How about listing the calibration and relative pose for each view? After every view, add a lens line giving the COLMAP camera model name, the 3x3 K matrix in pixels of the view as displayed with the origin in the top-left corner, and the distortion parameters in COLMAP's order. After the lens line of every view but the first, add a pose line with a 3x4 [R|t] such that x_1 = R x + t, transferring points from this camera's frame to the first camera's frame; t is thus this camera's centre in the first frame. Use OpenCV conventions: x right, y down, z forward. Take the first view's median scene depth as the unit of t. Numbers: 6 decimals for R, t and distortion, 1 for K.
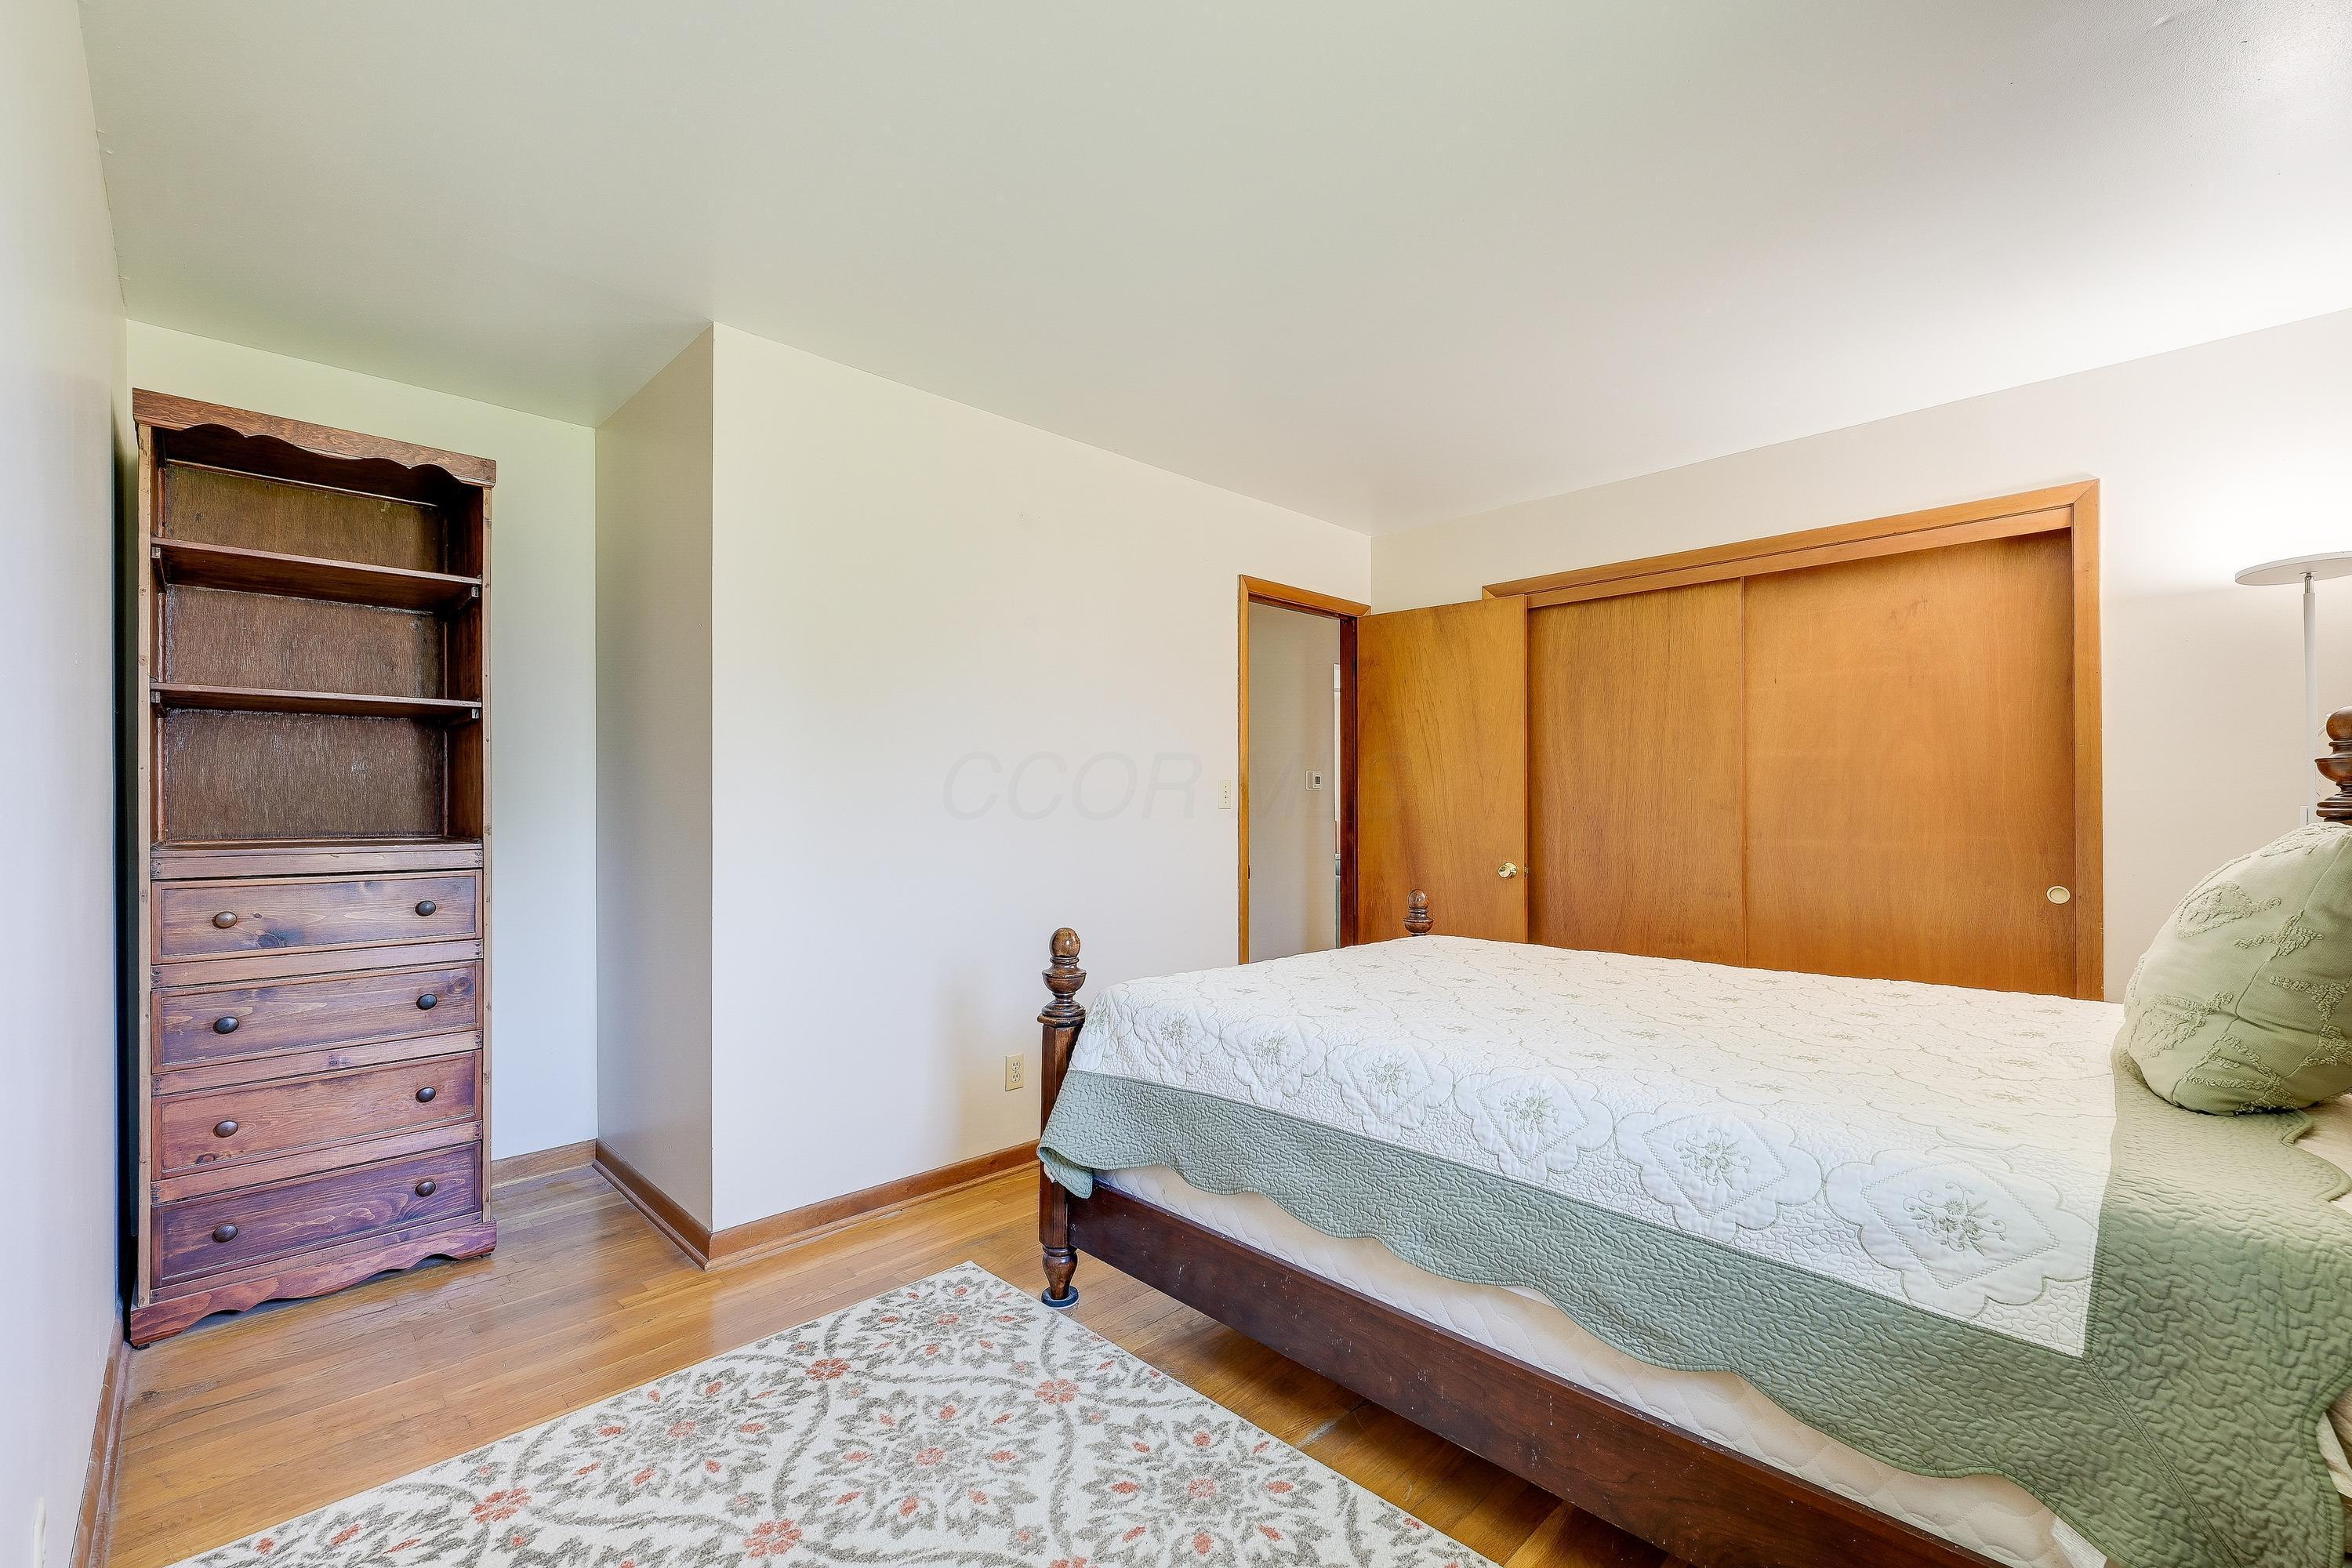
lens RADIAL K [[971.0, 0, 1177.1], [0, 971.0, 788.0], [0, 0, 1]] dist [0.004063, 0.000116]
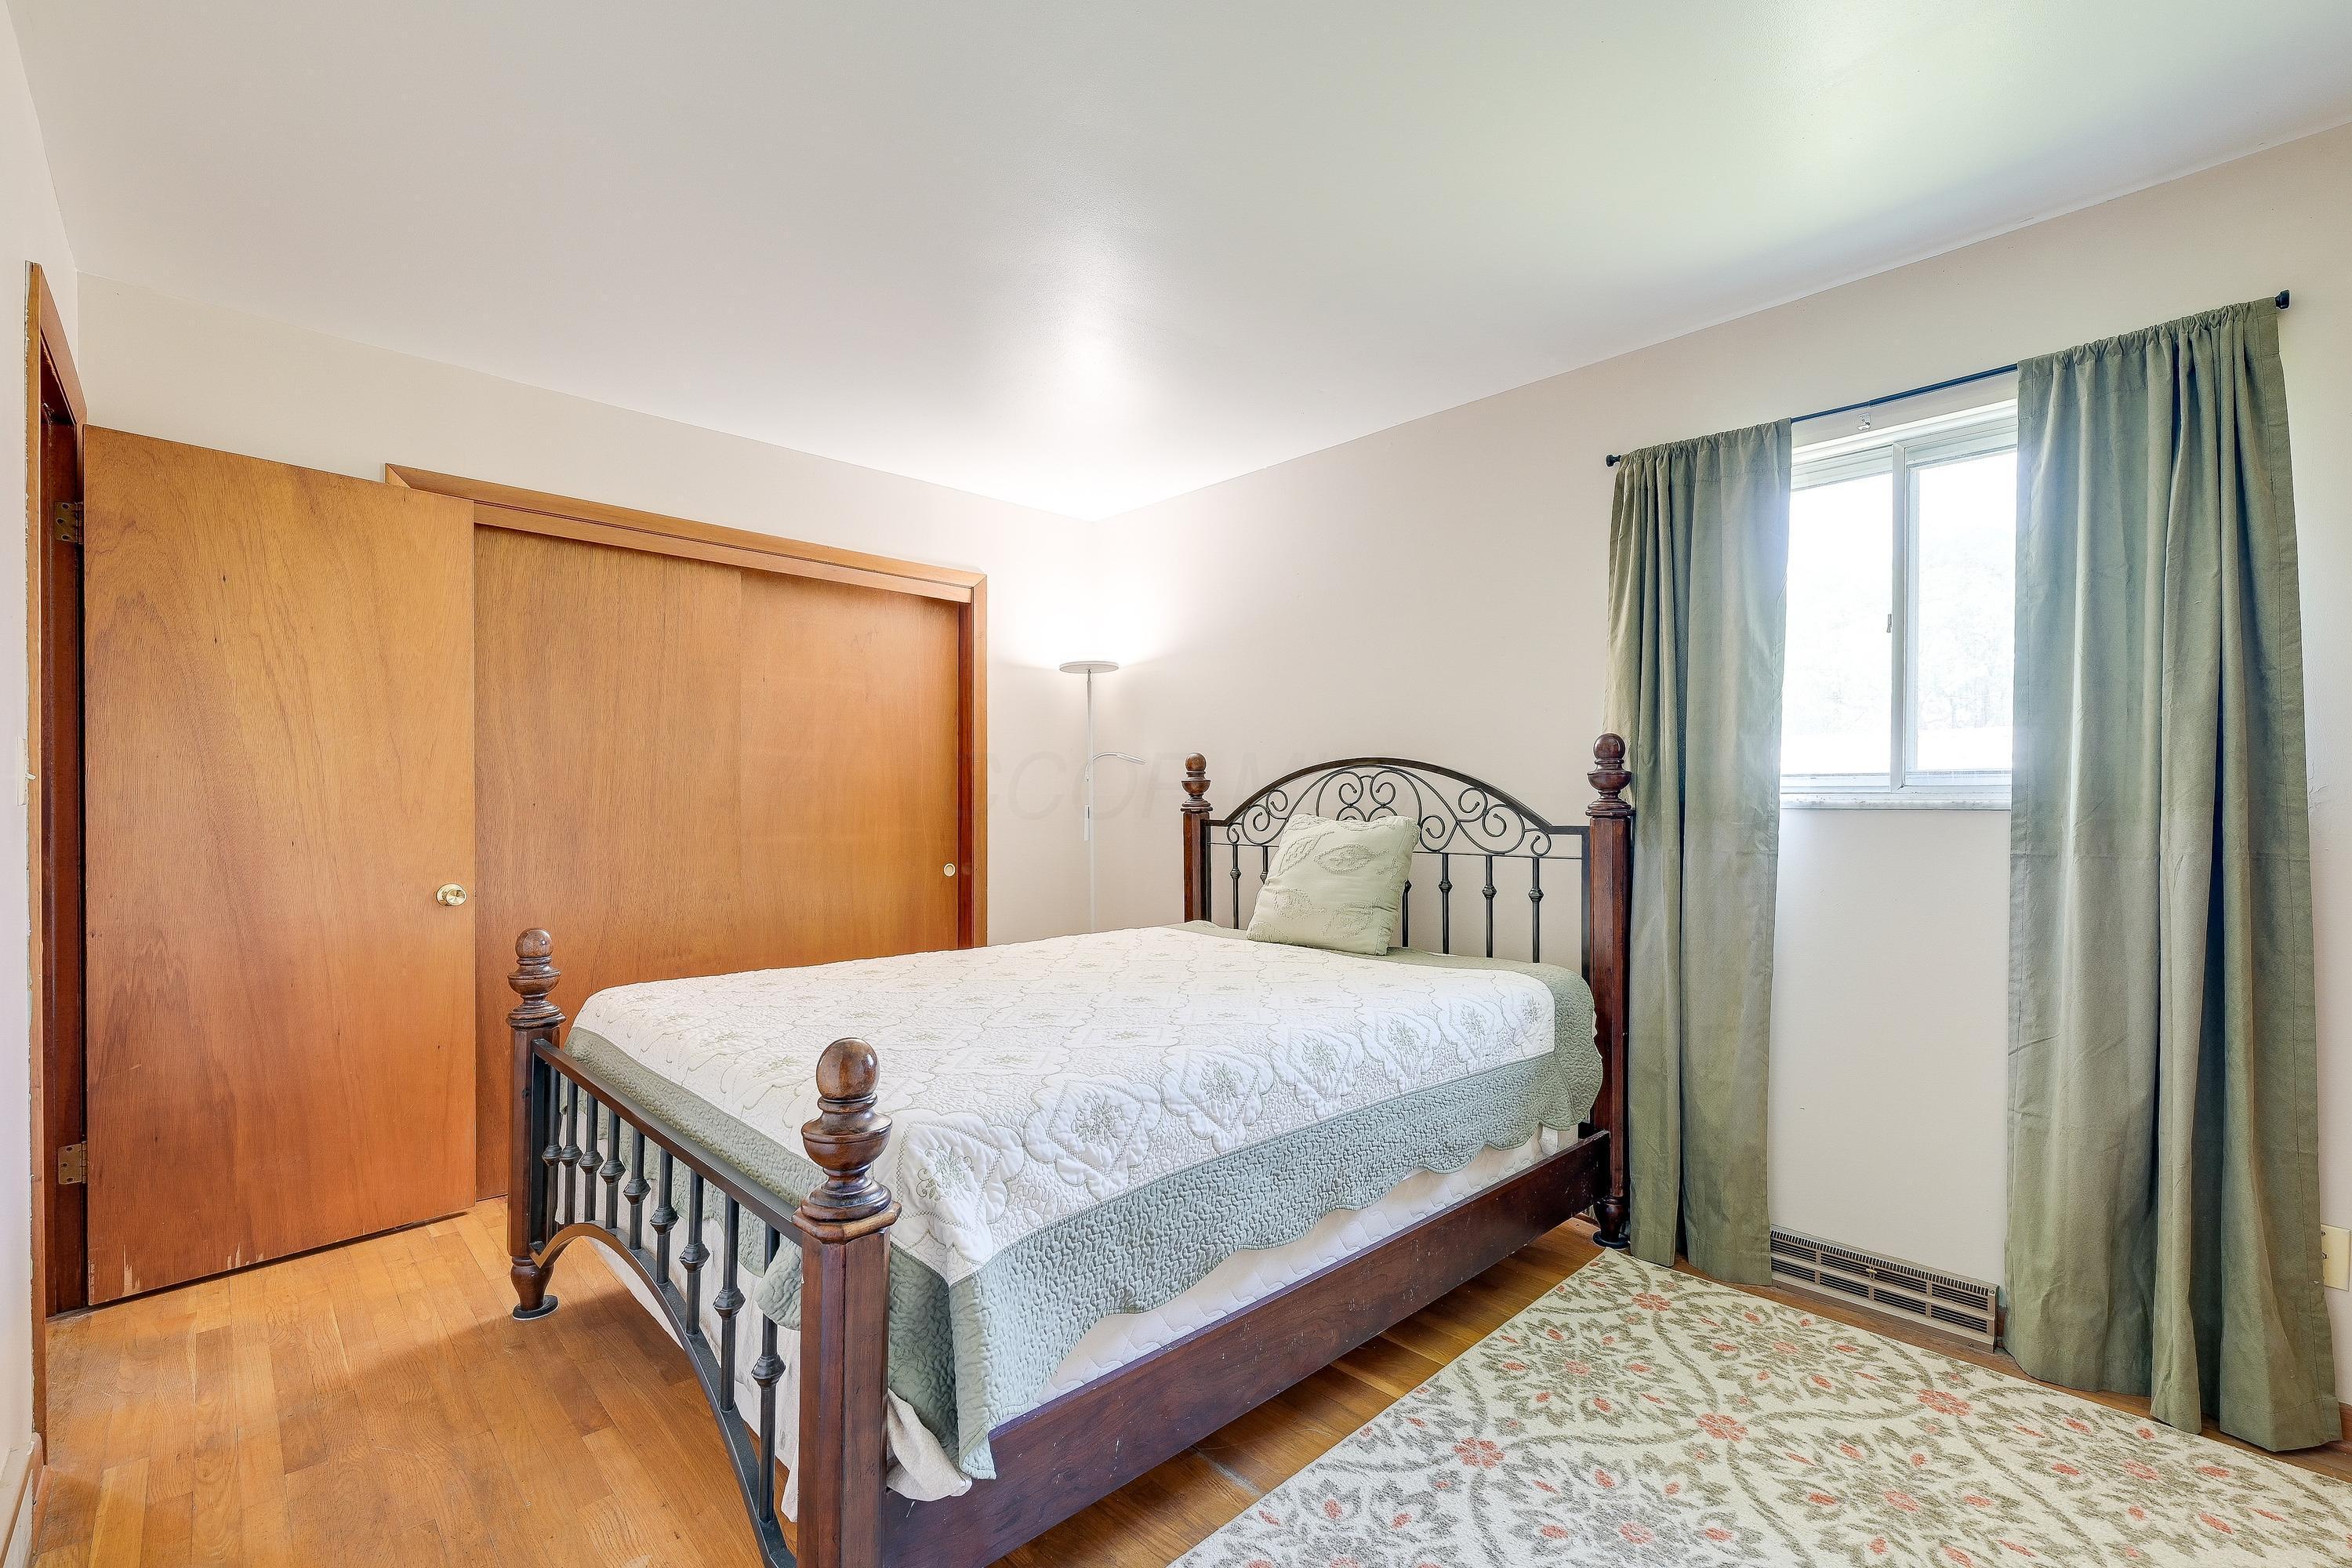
lens RADIAL K [[1026.7, 0, 1176.5], [0, 1026.7, 806.4], [0, 0, 1]] dist [0.000539, 0.000234]
pose [[0.021231, 0.001202, 0.999774, -0.717314], [-0.023398, 0.999726, -0.000705, 0.019730], [-0.999501, -0.023377, 0.021253, 0.898072]]
